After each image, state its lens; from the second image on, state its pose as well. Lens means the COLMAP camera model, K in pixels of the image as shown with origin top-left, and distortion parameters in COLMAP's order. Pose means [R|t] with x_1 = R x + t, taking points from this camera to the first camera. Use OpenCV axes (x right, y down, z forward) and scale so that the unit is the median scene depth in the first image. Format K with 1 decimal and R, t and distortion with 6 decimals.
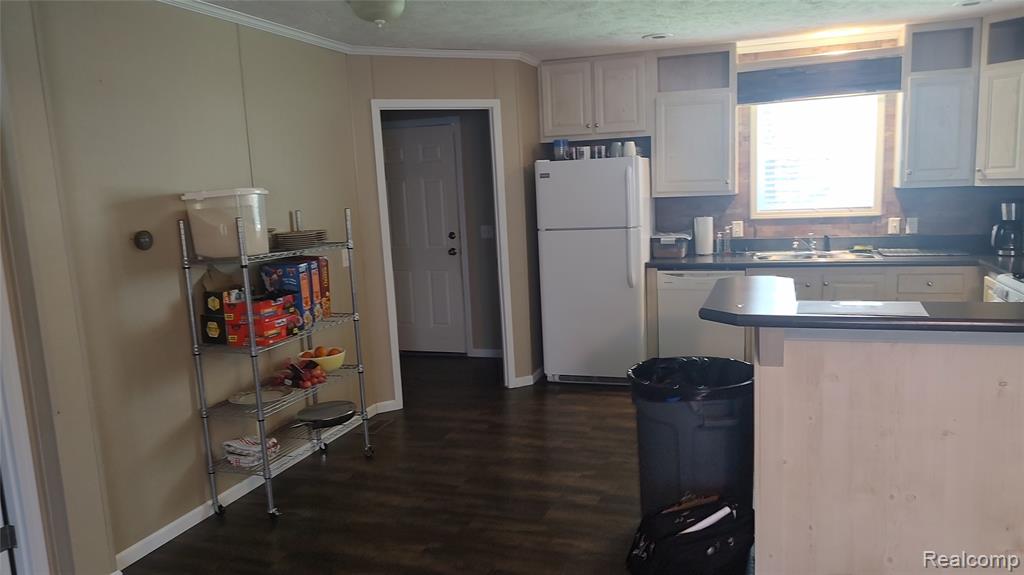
lens RADIAL K [[727.9, 0, 492.5], [0, 727.9, 306.7], [0, 0, 1]] dist [0.000024, -0.031700]
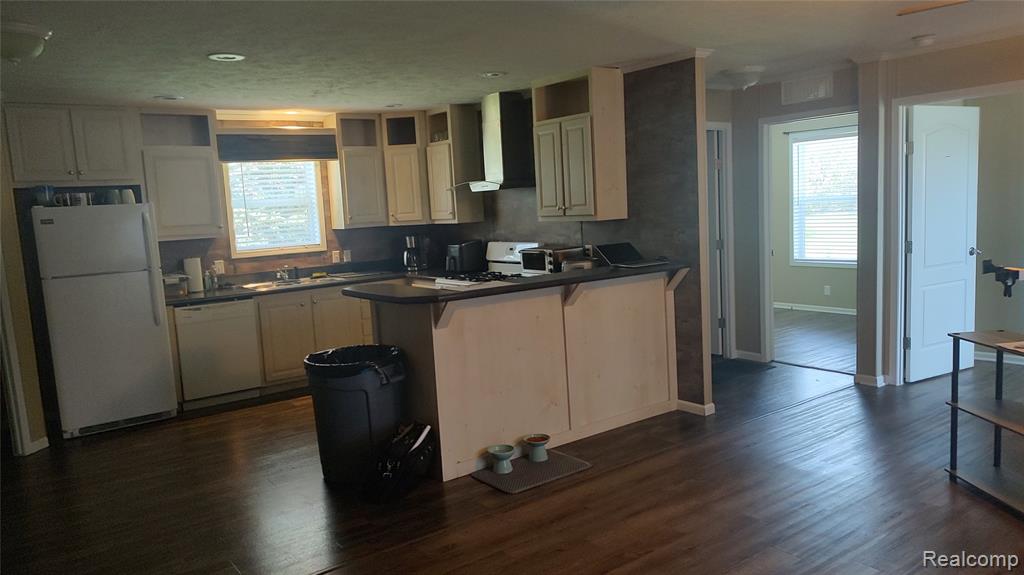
lens RADIAL K [[727.9, 0, 511.3], [0, 727.9, 289.5], [0, 0, 1]] dist [0.000024, -0.031700]
pose [[0.560846, -0.078977, 0.824145, -0.379269], [0.161611, 0.986734, -0.015421, 0.021267], [-0.811994, 0.141839, 0.566170, -0.022520]]
